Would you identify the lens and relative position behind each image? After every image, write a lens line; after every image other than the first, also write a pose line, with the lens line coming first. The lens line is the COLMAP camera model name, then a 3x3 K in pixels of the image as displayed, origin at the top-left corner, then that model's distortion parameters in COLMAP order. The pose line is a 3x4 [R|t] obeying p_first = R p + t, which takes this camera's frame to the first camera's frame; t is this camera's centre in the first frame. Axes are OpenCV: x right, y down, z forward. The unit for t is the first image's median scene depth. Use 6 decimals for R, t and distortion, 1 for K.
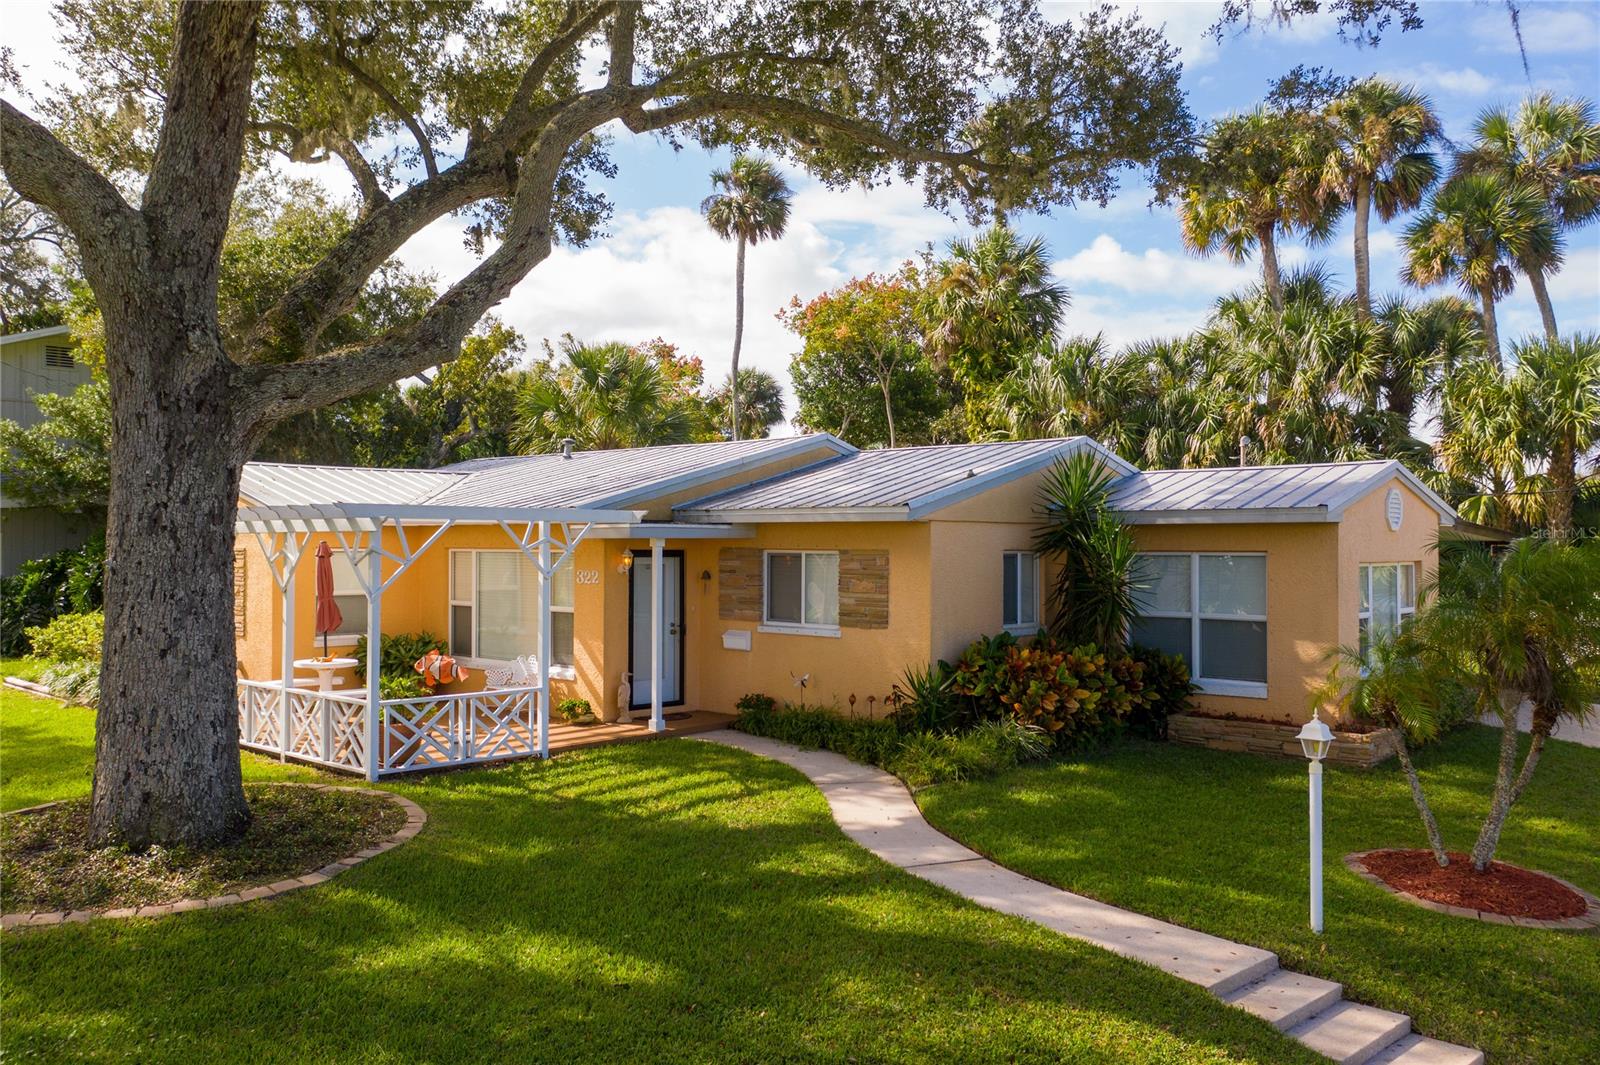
lens RADIAL K [[1290.0, 0, 800.0], [0, 1290.0, 532.5], [0, 0, 1]] dist [-0.002525, -0.004244]
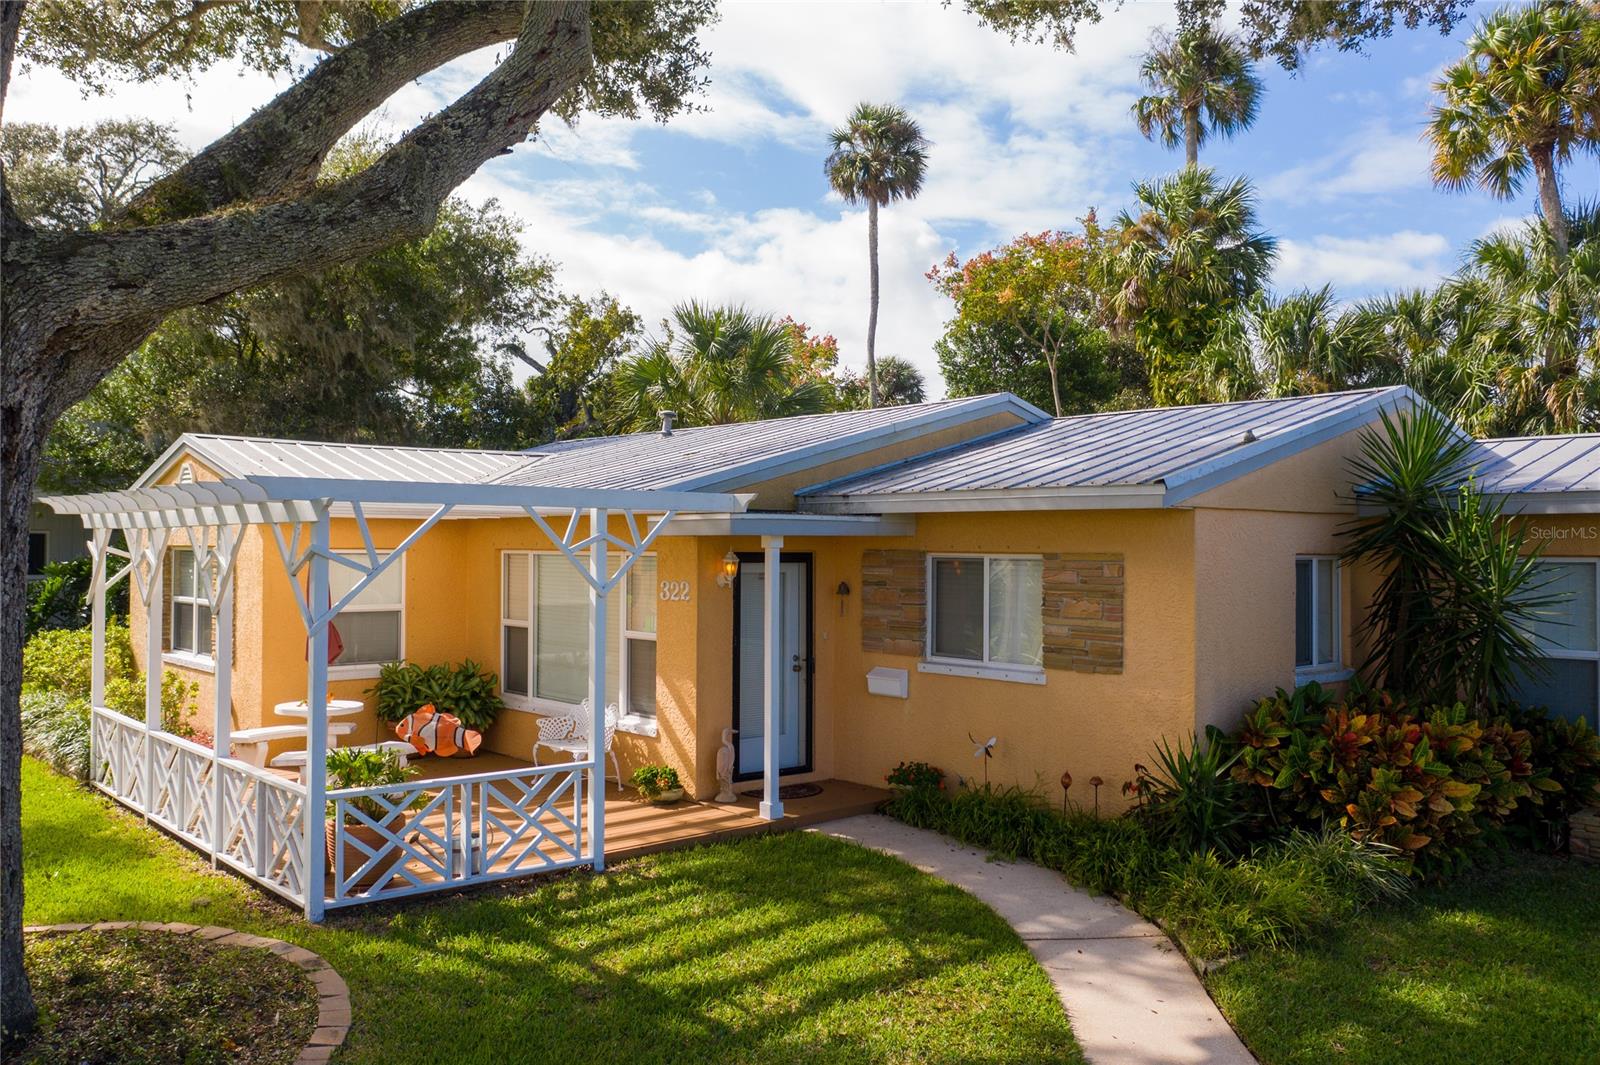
lens RADIAL K [[1290.0, 0, 800.0], [0, 1290.0, 532.5], [0, 0, 1]] dist [-0.002525, -0.004244]
pose [[0.994596, 0.000702, -0.103816, -0.025425], [-0.000883, 0.999998, -0.001692, 0.004072], [0.103815, 0.001774, 0.994595, 0.323046]]
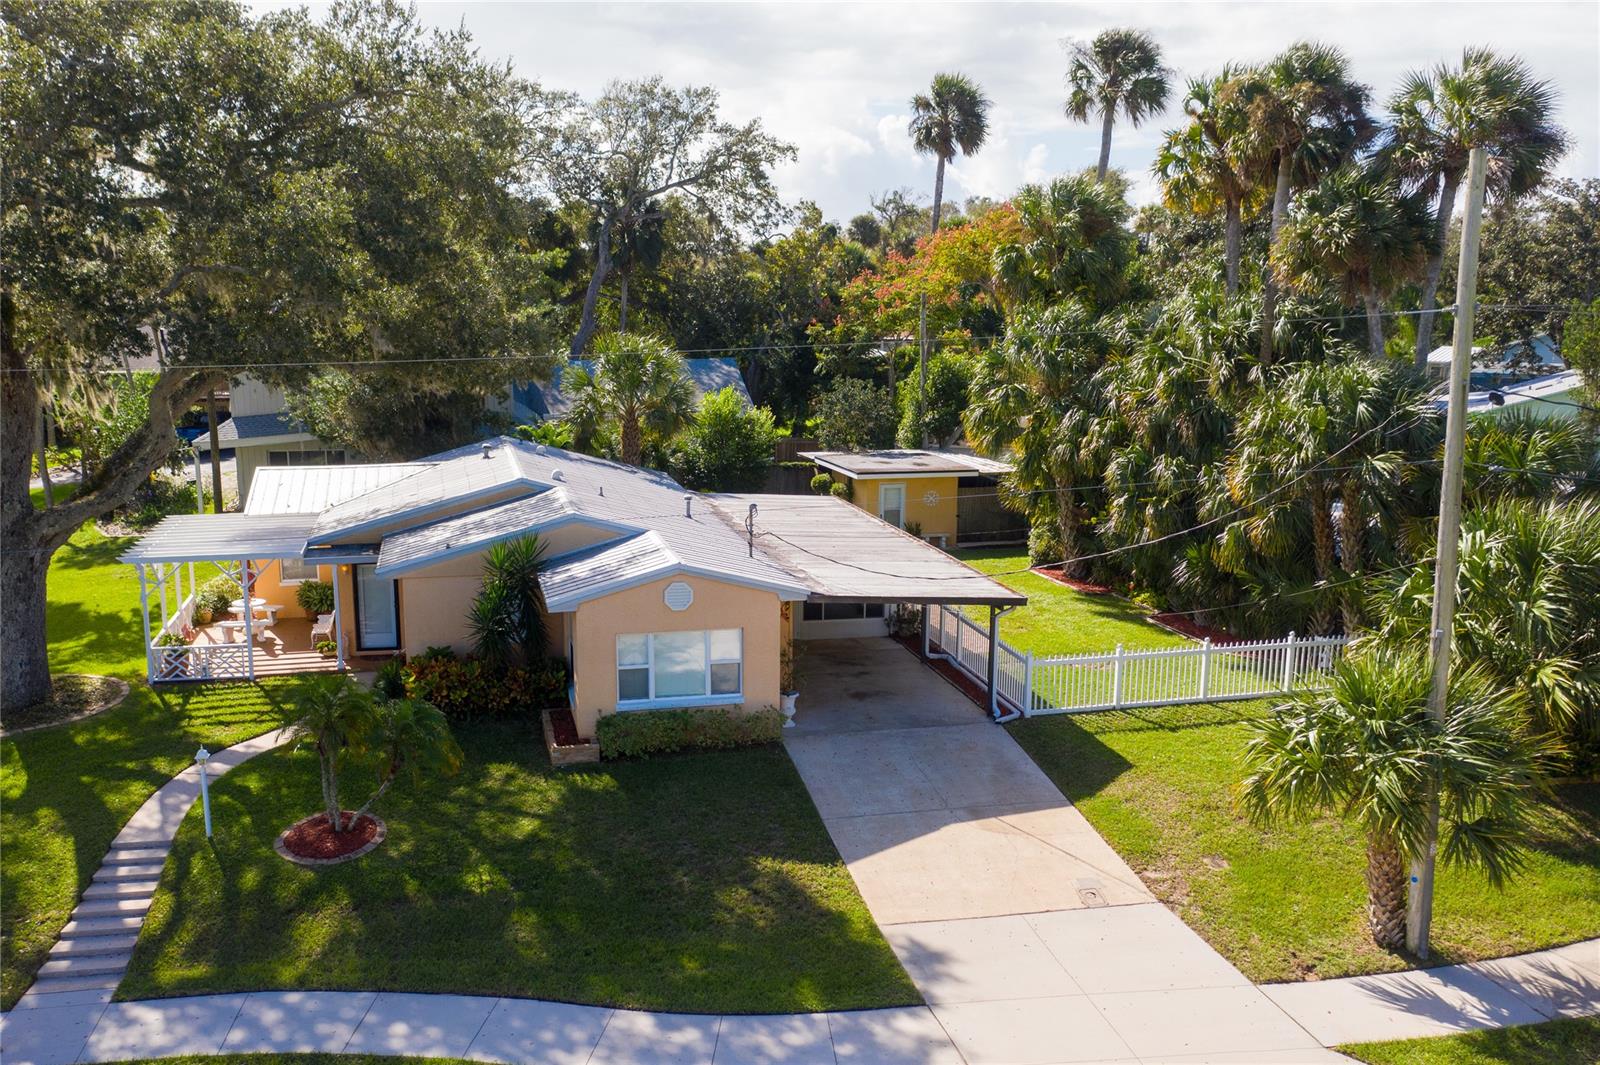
lens RADIAL K [[1456.9, 0, 772.4], [0, 1456.9, 536.0], [0, 0, 1]] dist [0.001290, 0.001076]
pose [[0.819619, 0.095579, -0.564880, 1.491852], [0.008280, 0.983906, 0.178494, -0.379259], [0.572849, -0.150974, 0.805637, -0.253542]]
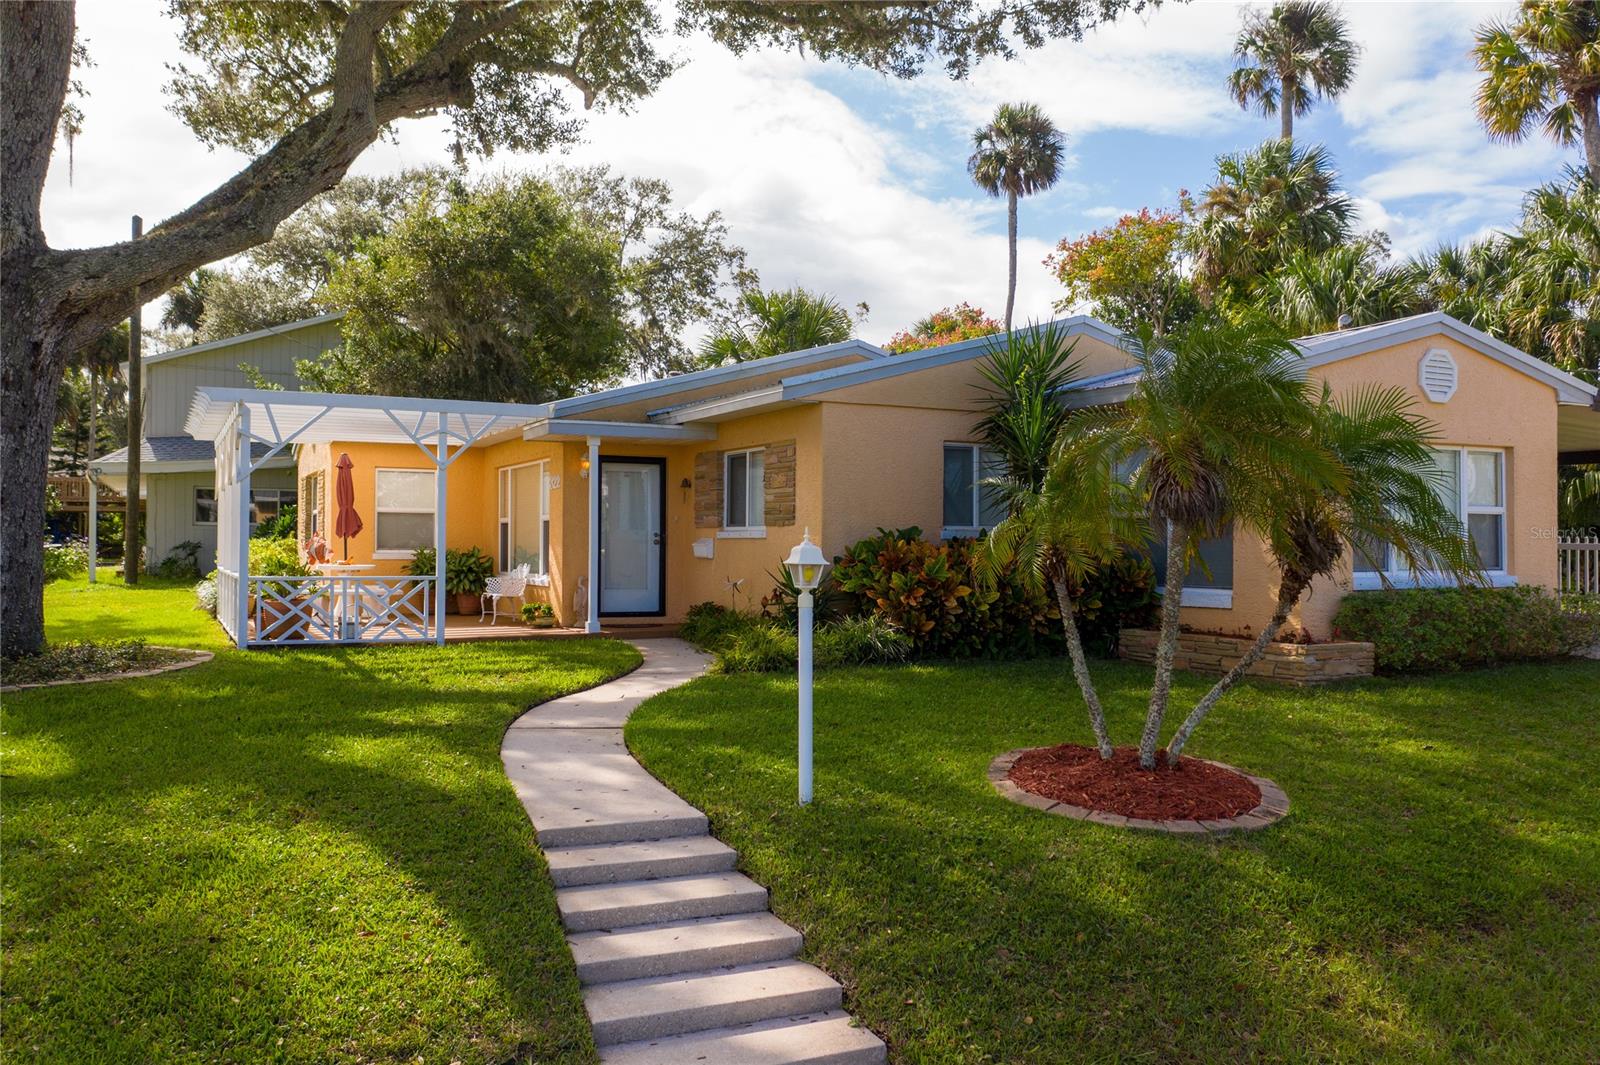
lens RADIAL K [[1288.4, 0, 800.0], [0, 1288.4, 532.5], [0, 0, 1]] dist [-0.001214, -0.001630]
pose [[0.933748, -0.002675, -0.357921, 0.384737], [0.001219, 0.999990, -0.004292, 0.081136], [0.357929, 0.003571, 0.933742, 0.140918]]
